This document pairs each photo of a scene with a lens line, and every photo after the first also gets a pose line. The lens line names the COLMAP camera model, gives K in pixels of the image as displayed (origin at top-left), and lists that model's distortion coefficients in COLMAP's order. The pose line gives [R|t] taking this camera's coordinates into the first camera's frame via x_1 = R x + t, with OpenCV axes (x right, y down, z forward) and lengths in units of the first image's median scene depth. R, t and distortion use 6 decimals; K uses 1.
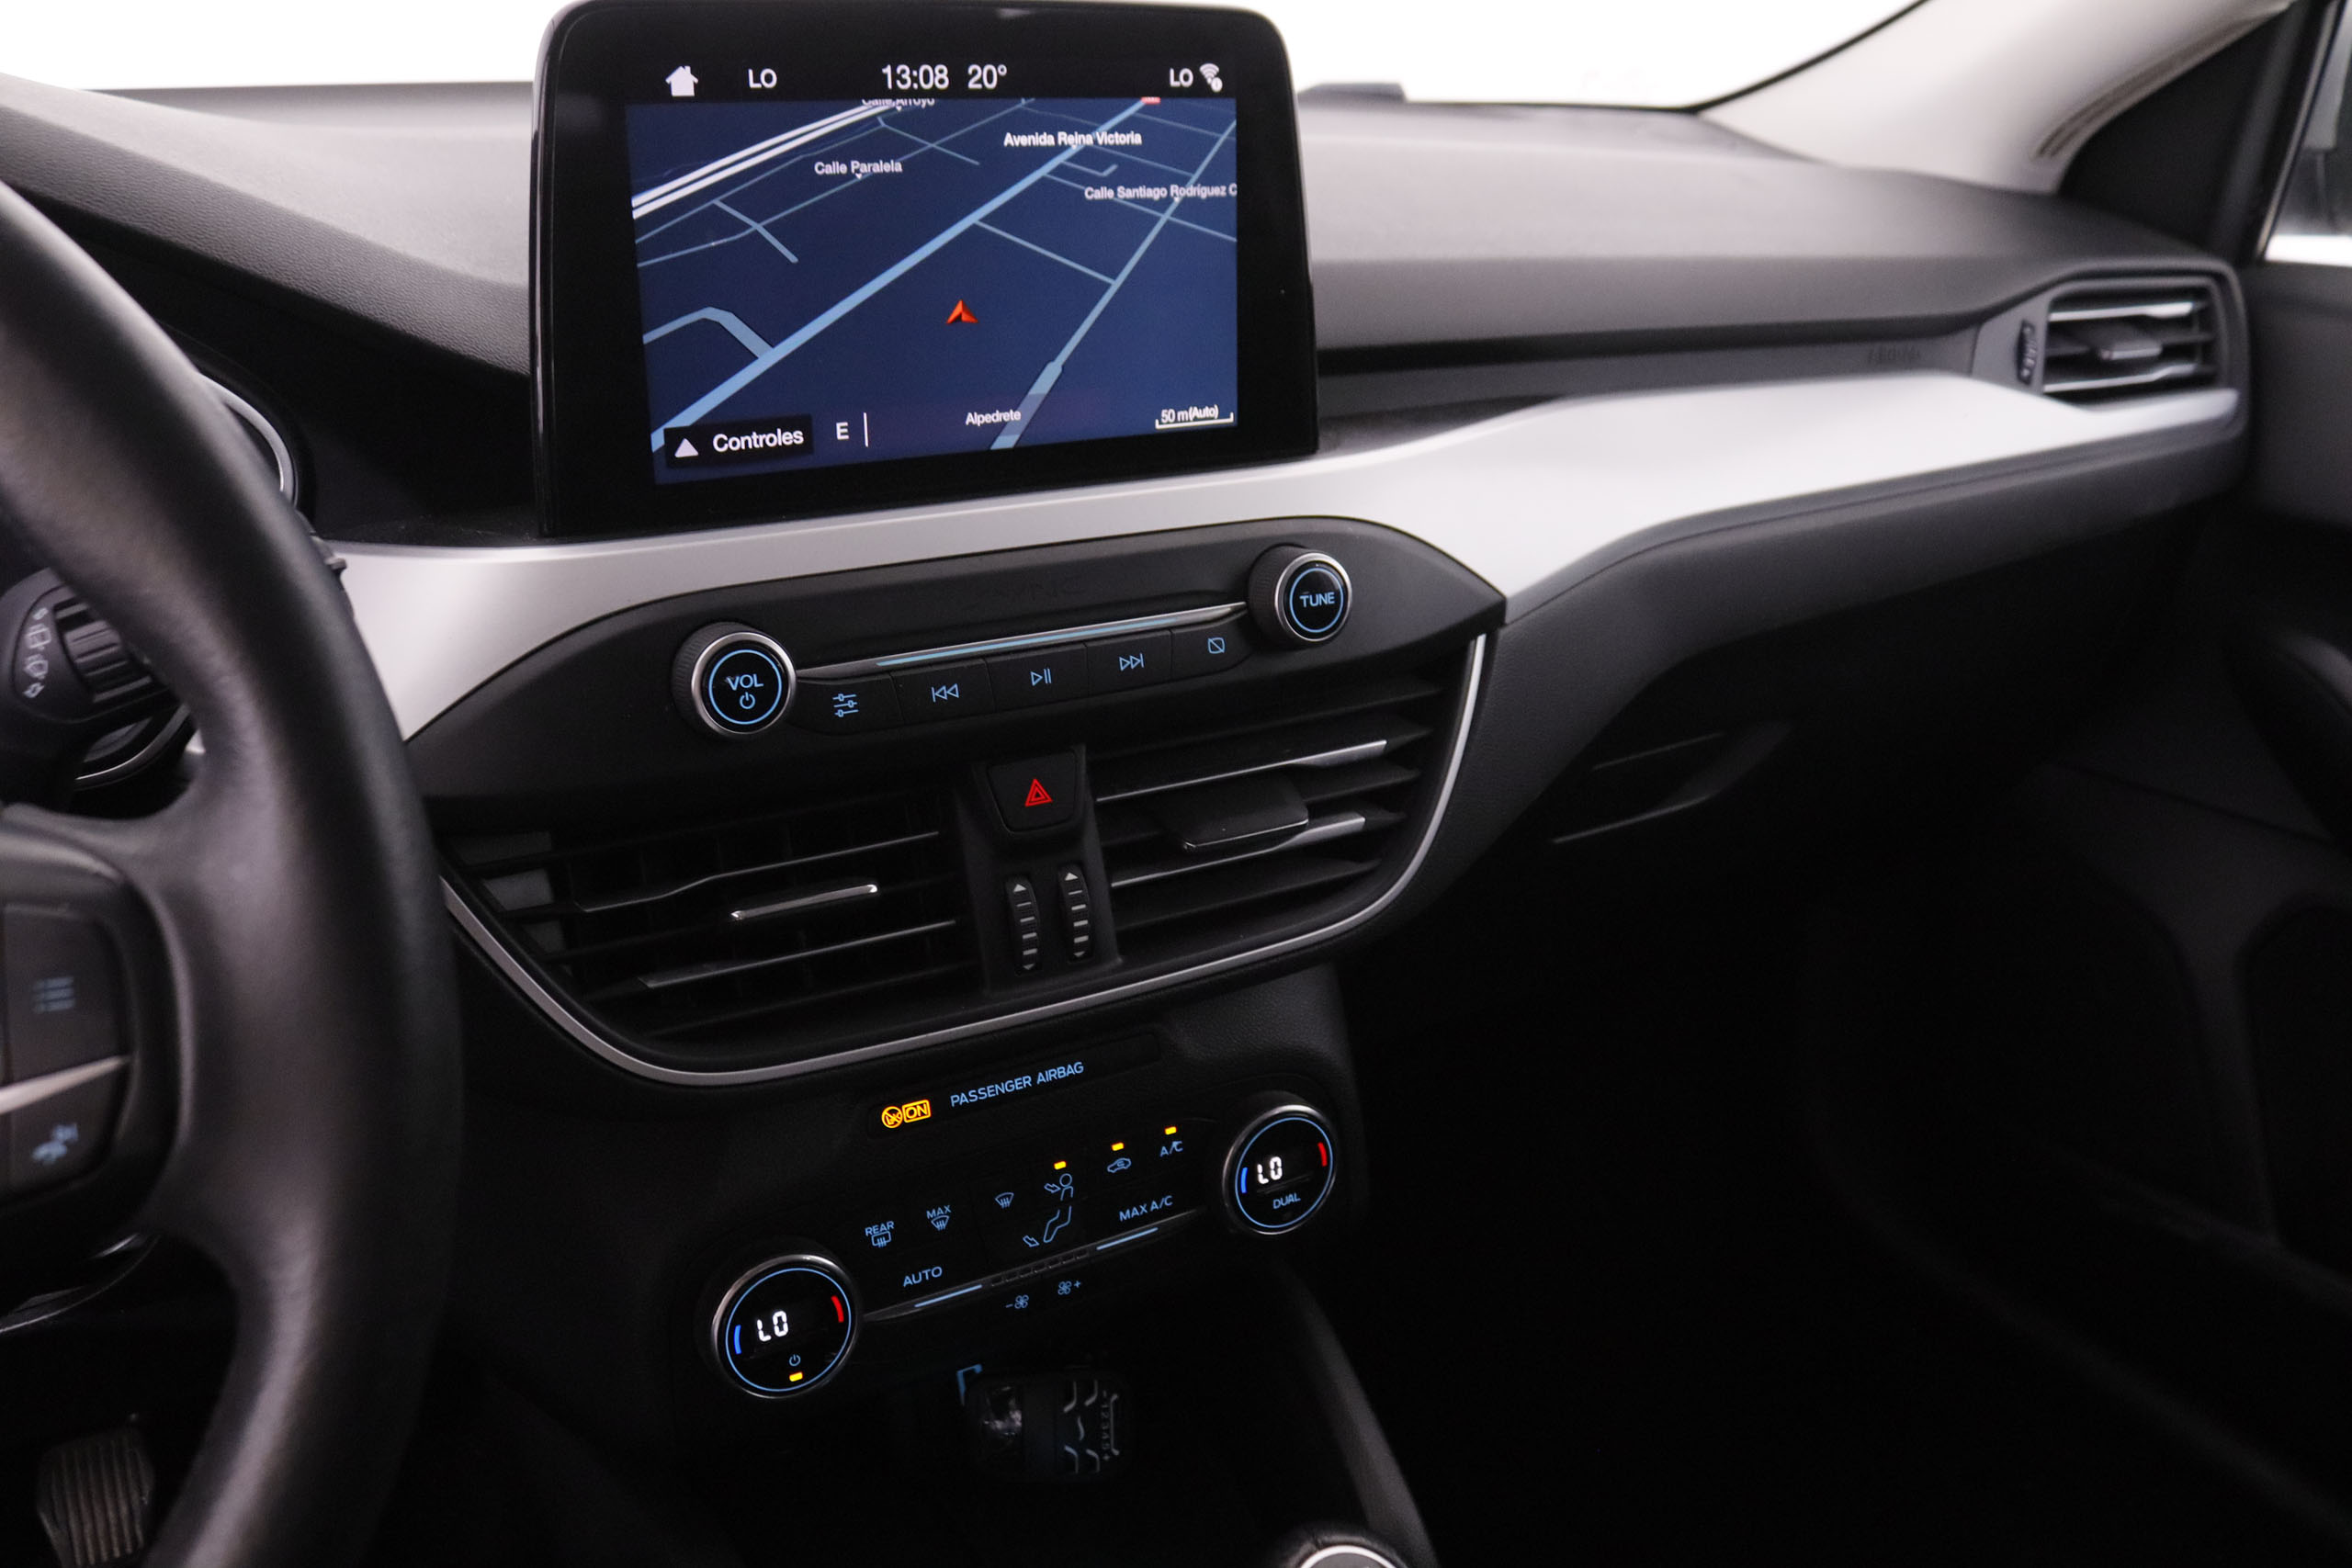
lens RADIAL K [[1929.3, 0, 1162.8], [0, 1929.3, 776.5], [0, 0, 1]] dist [-0.170195, 0.144278]
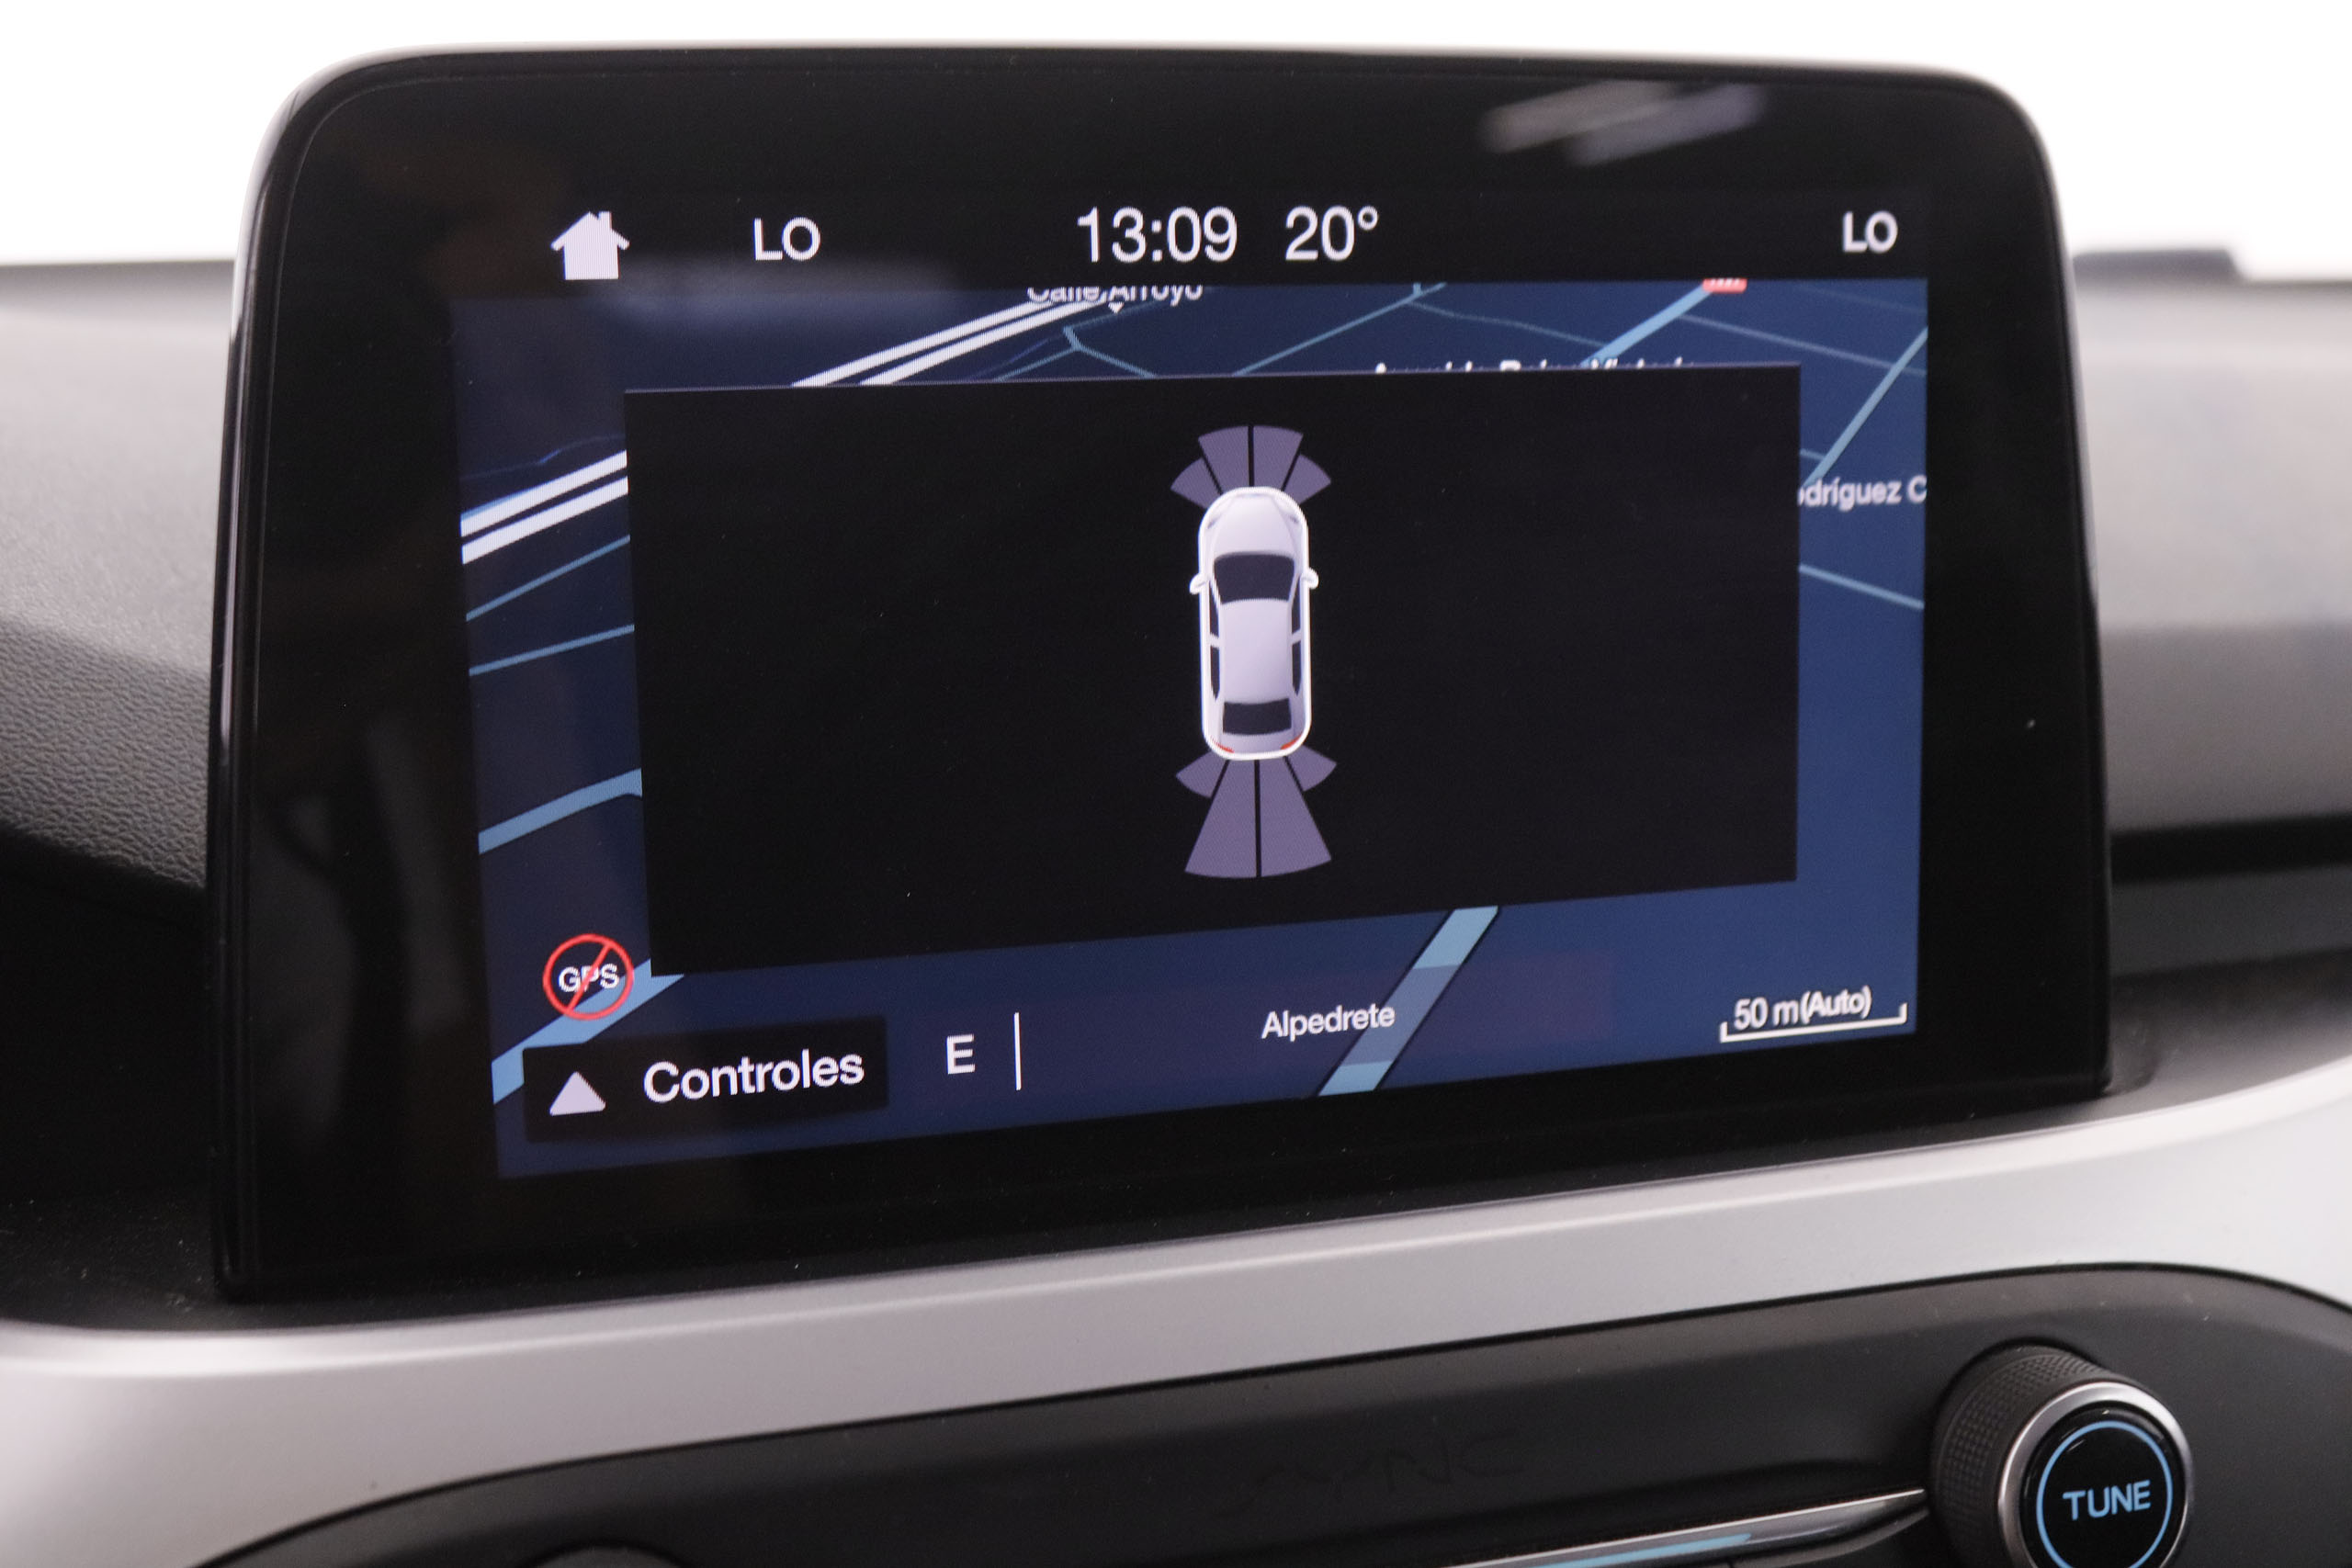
lens RADIAL K [[2925.1, 0, 1176.0], [0, 2925.1, 784.0], [0, 0, 1]] dist [-0.089818, 0.021257]
pose [[0.977495, 0.024119, -0.209576, 0.012781], [-0.058847, 0.985183, -0.161096, -0.130394], [0.202585, 0.169803, 0.964430, 0.352580]]
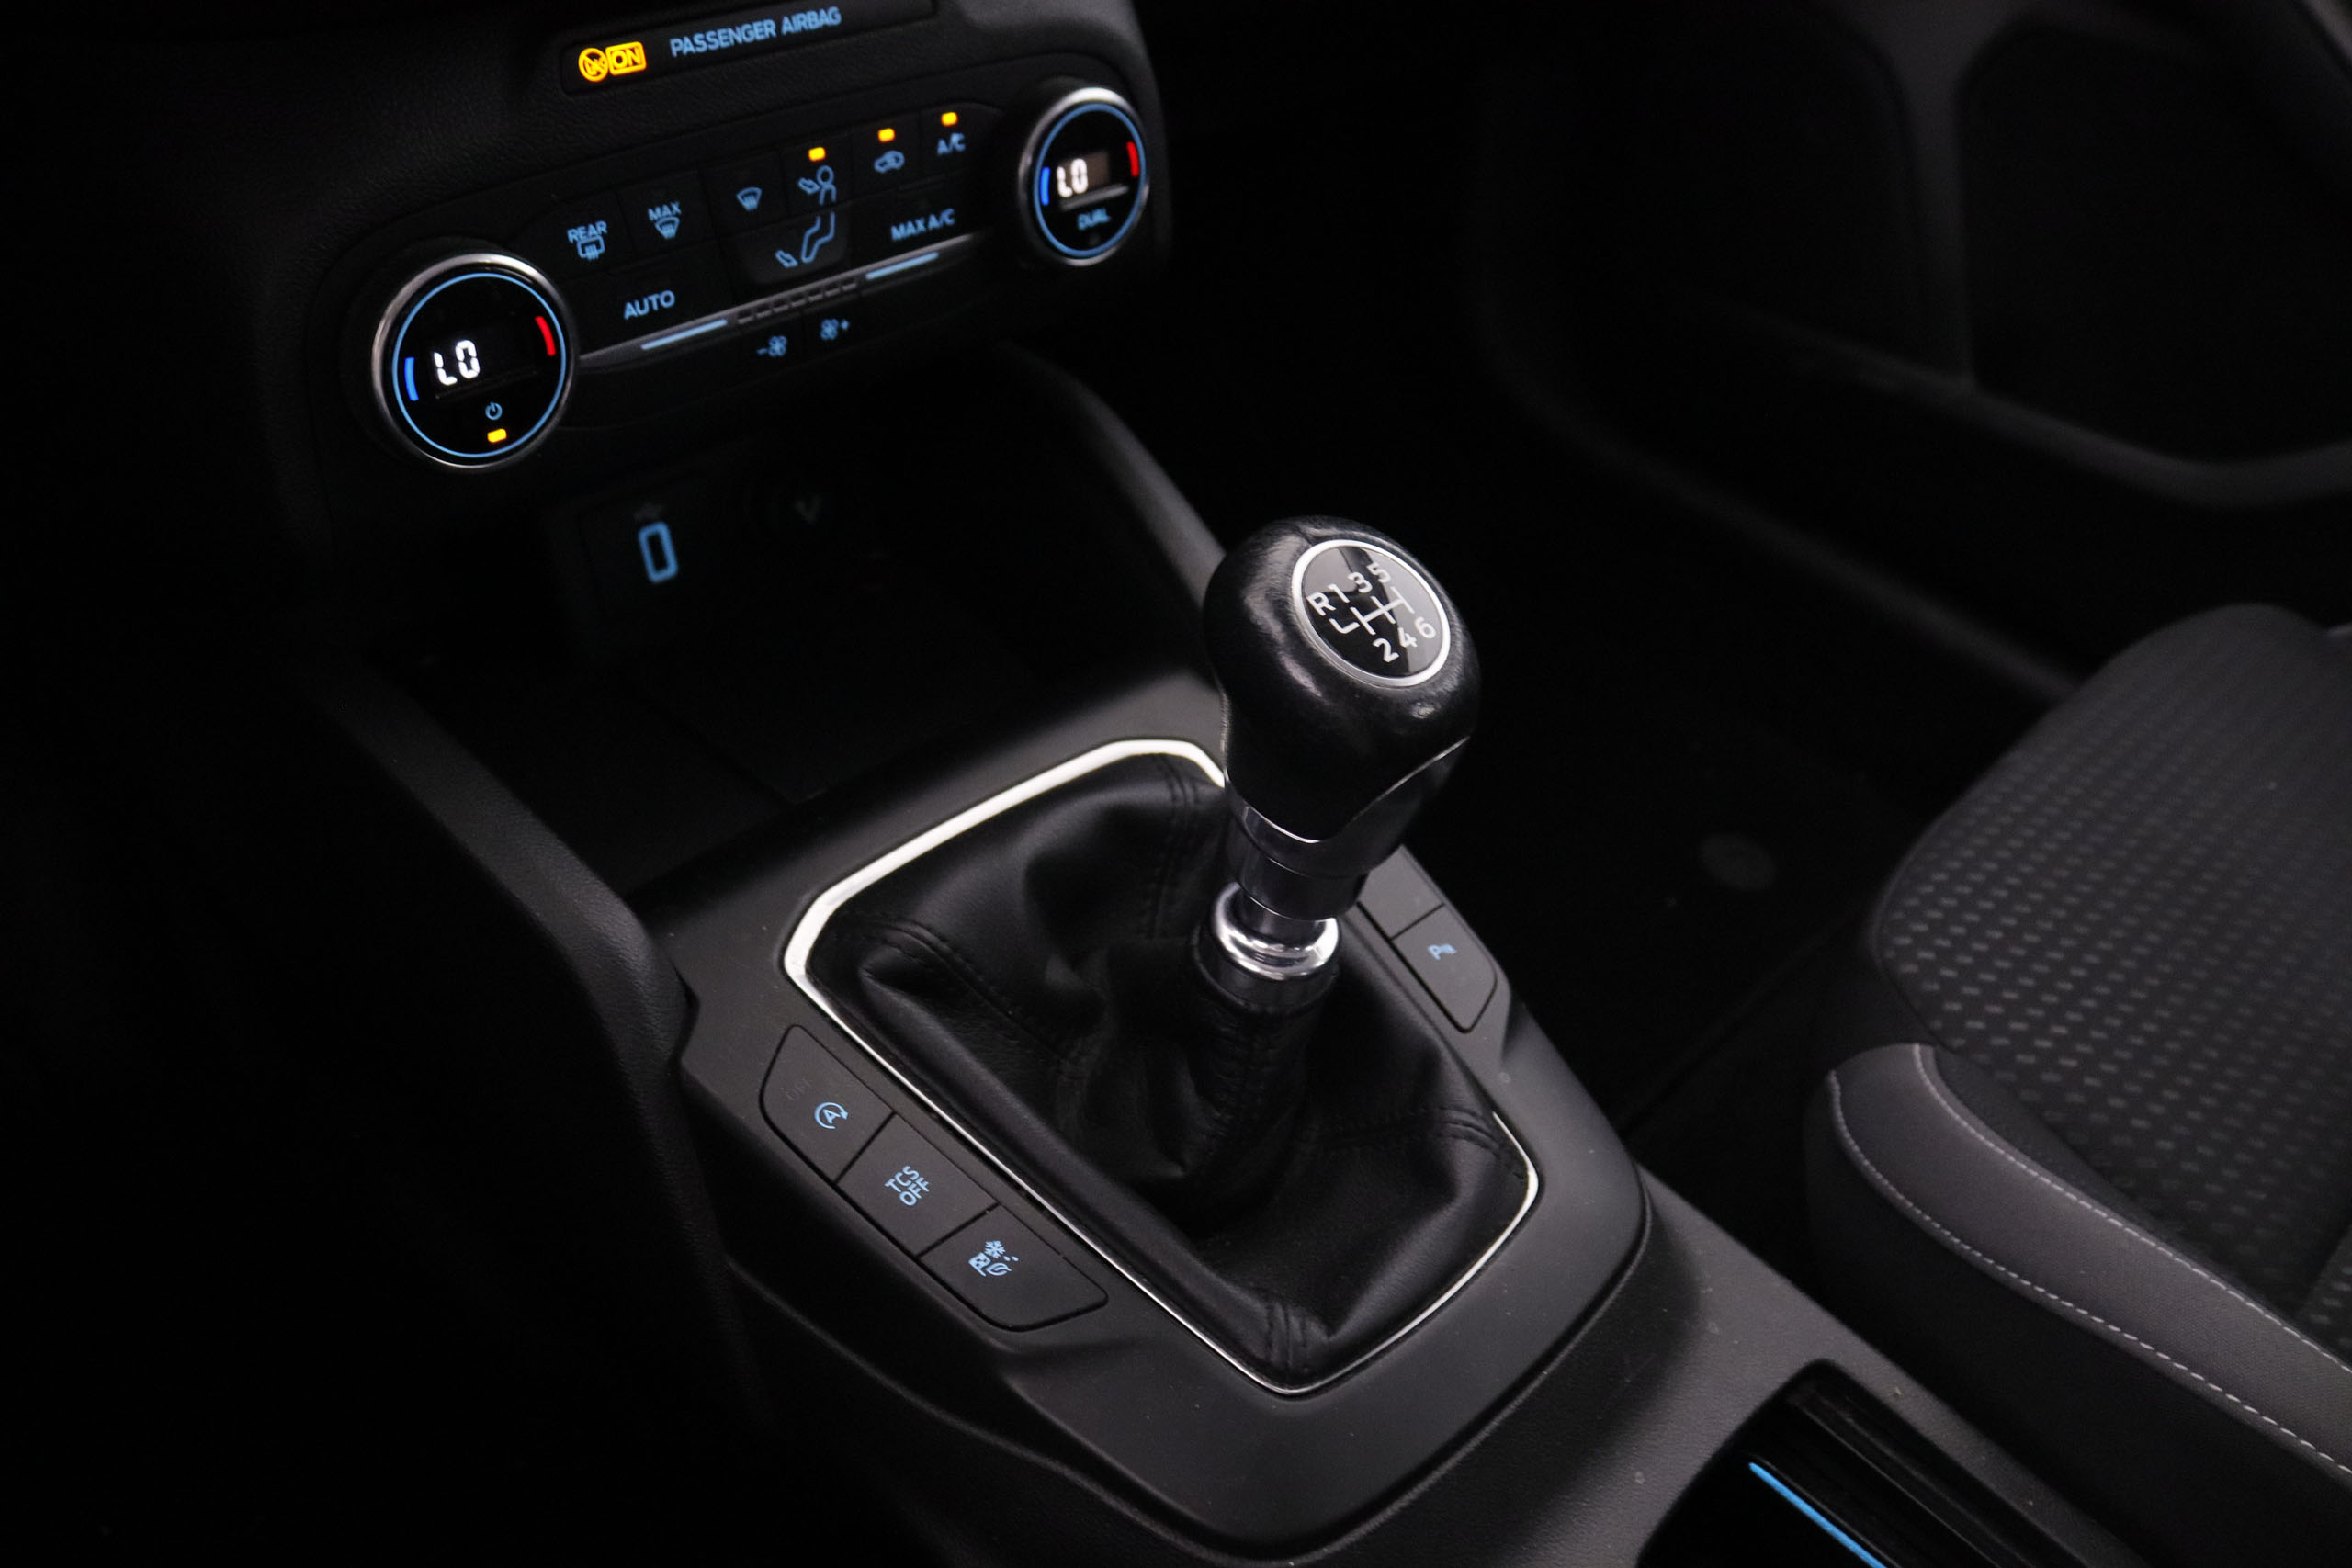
lens RADIAL K [[1929.3, 0, 1162.8], [0, 1929.3, 776.5], [0, 0, 1]] dist [-0.170195, 0.144278]
pose [[0.964862, -0.104724, 0.240987, -0.135601], [0.022858, 0.947120, 0.320065, 0.216144], [-0.261762, -0.303310, 0.916234, 0.242853]]
